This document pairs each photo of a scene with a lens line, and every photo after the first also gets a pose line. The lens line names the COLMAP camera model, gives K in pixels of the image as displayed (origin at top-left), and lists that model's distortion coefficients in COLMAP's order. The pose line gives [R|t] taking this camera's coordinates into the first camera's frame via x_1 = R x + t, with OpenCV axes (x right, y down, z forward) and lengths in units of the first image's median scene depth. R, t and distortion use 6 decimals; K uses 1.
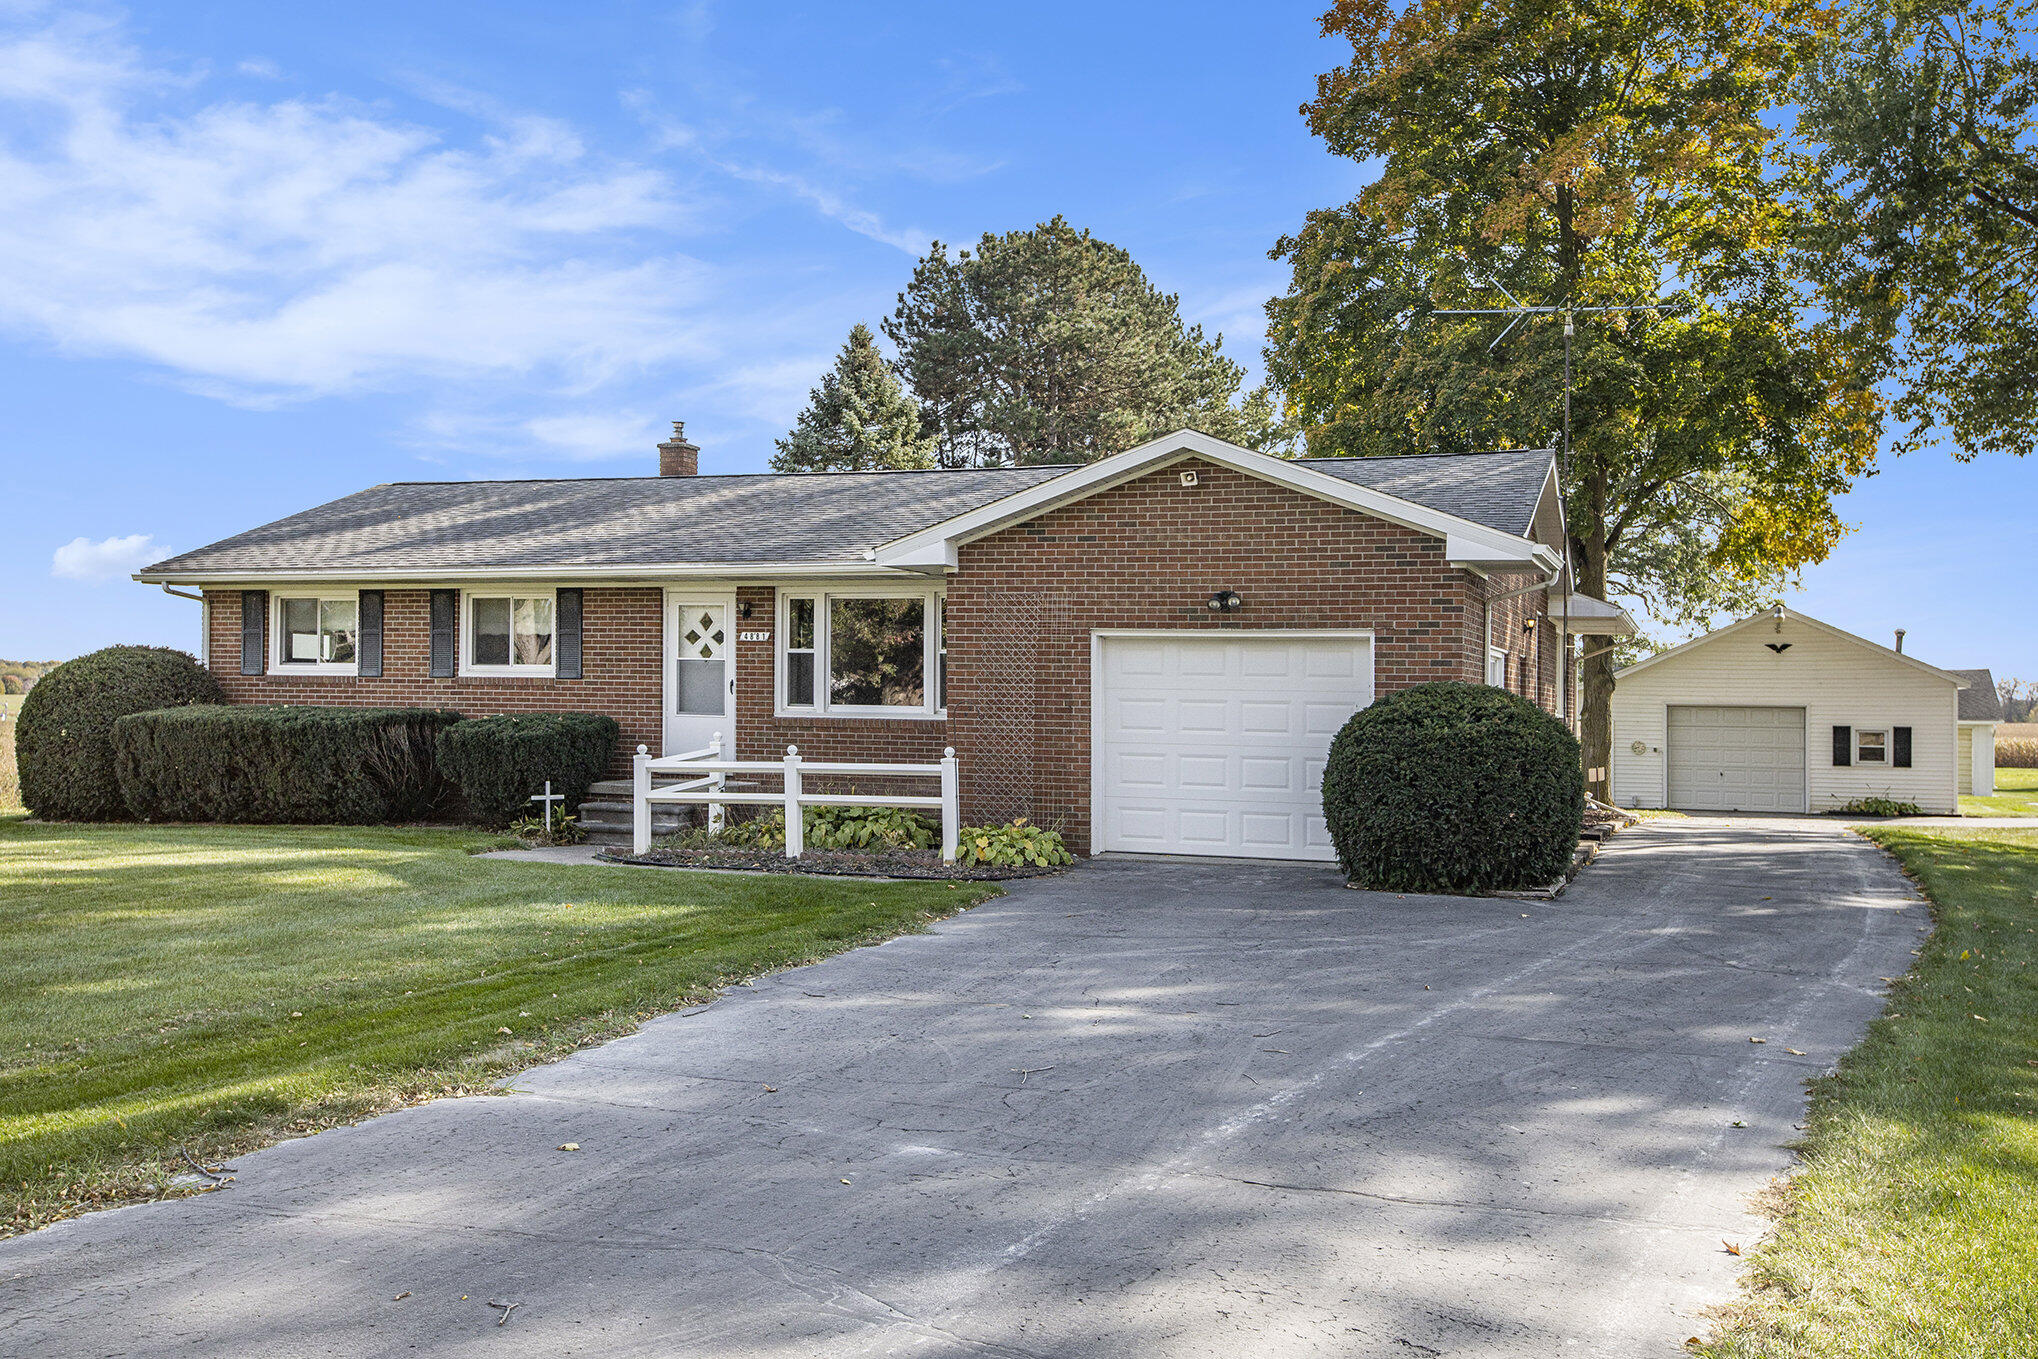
lens RADIAL K [[2038.0, 0, 1018.7], [0, 2038.0, 682.7], [0, 0, 1]] dist [-0.014317, 0.000000]
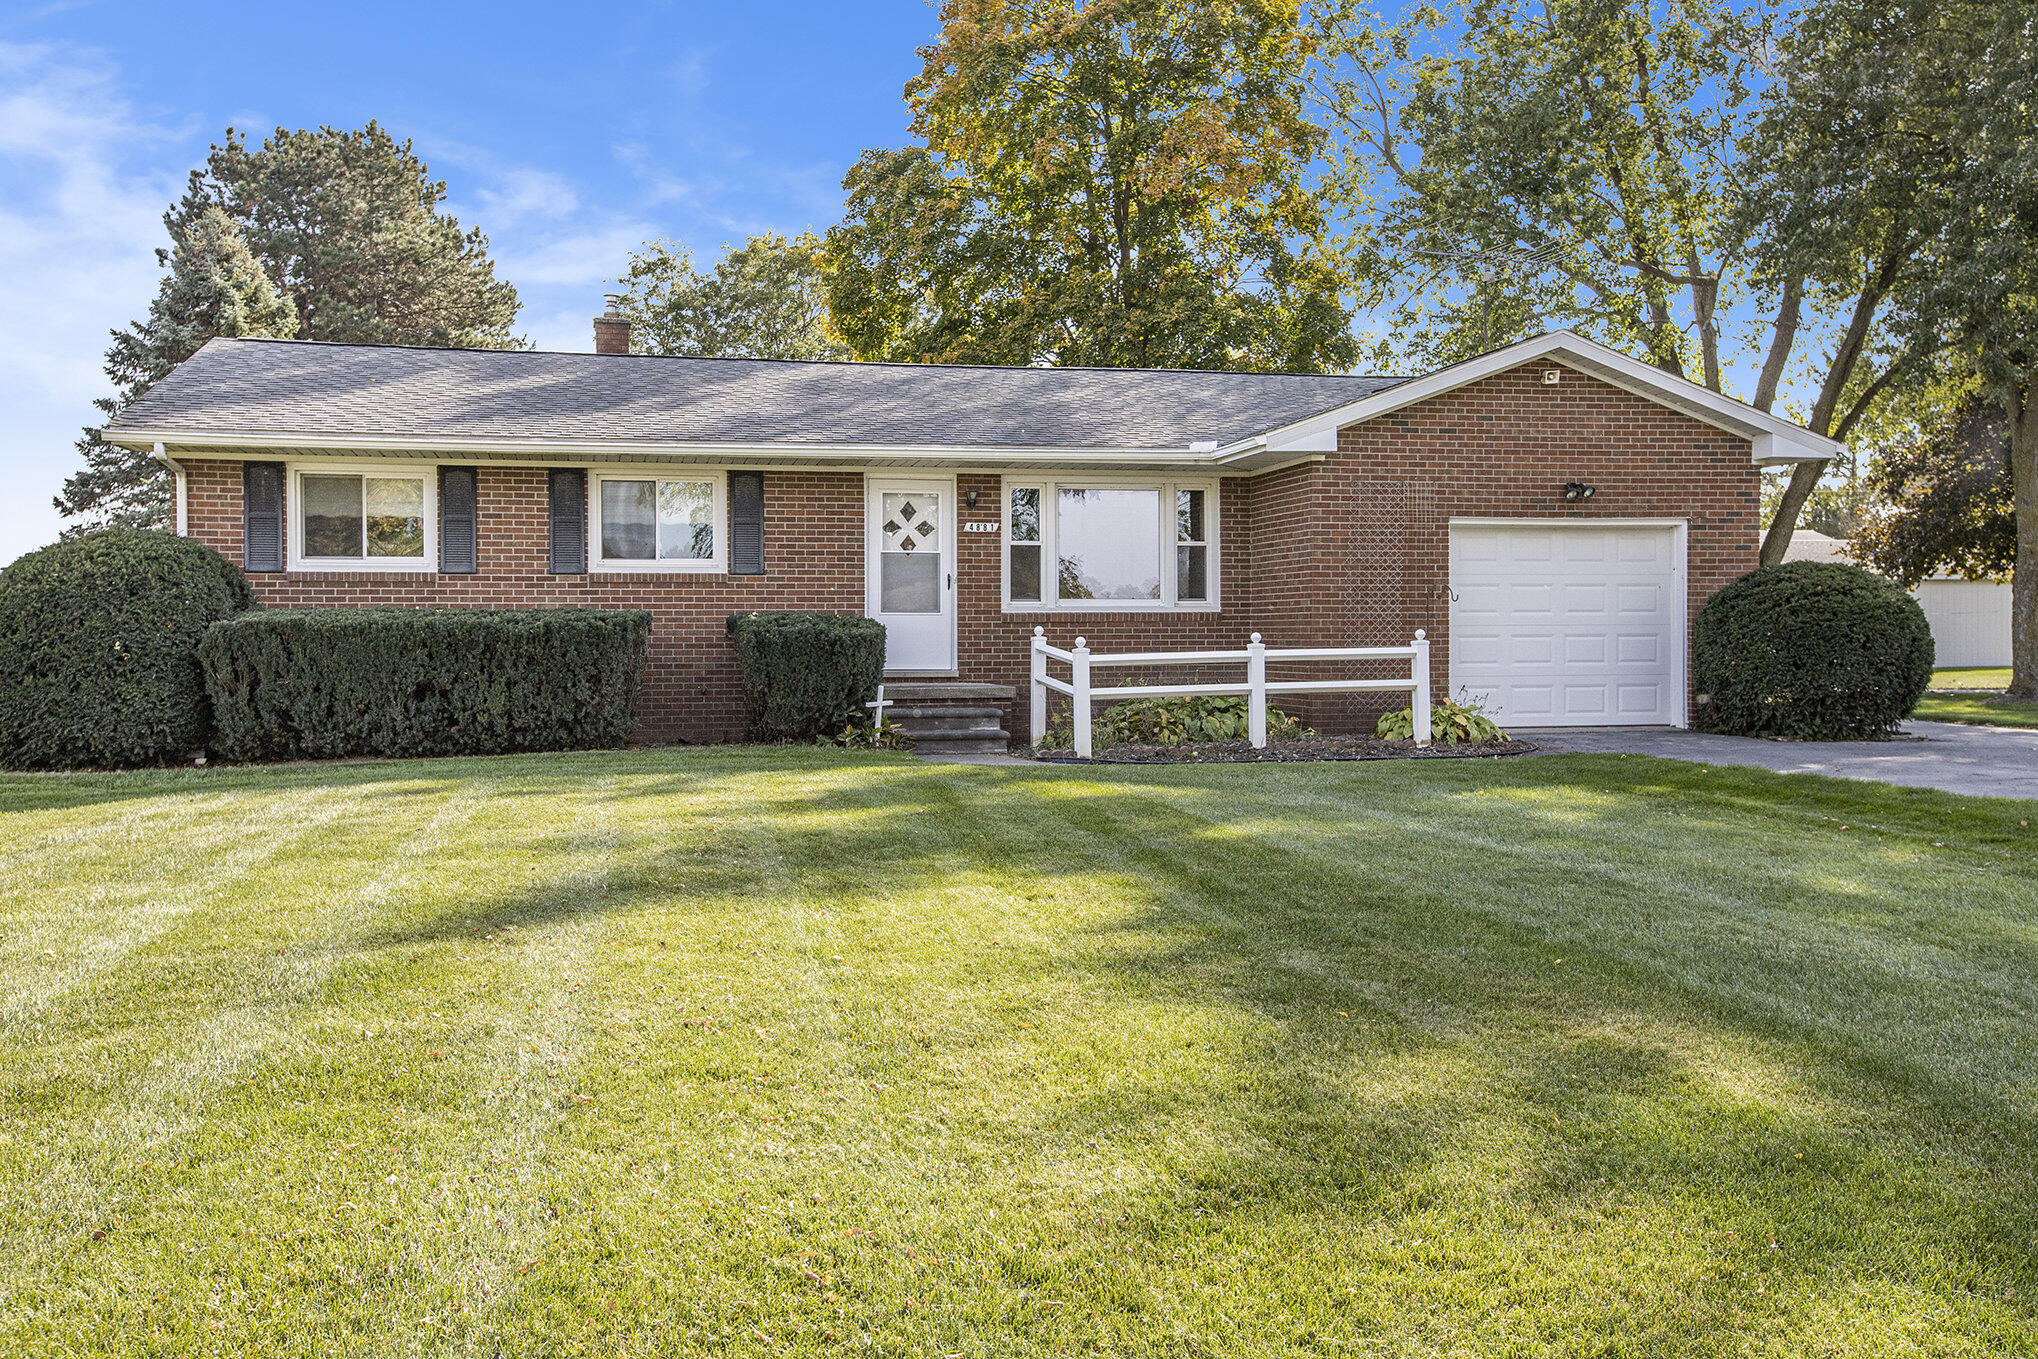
lens RADIAL K [[1776.4, 0, 1018.7], [0, 1776.4, 687.5], [0, 0, 1]] dist [0.083982, -0.004142]
pose [[0.839176, -0.036177, 0.542655, -0.648830], [0.013462, 0.998861, 0.045773, 0.016108], [-0.543693, -0.031106, 0.838707, 0.338709]]
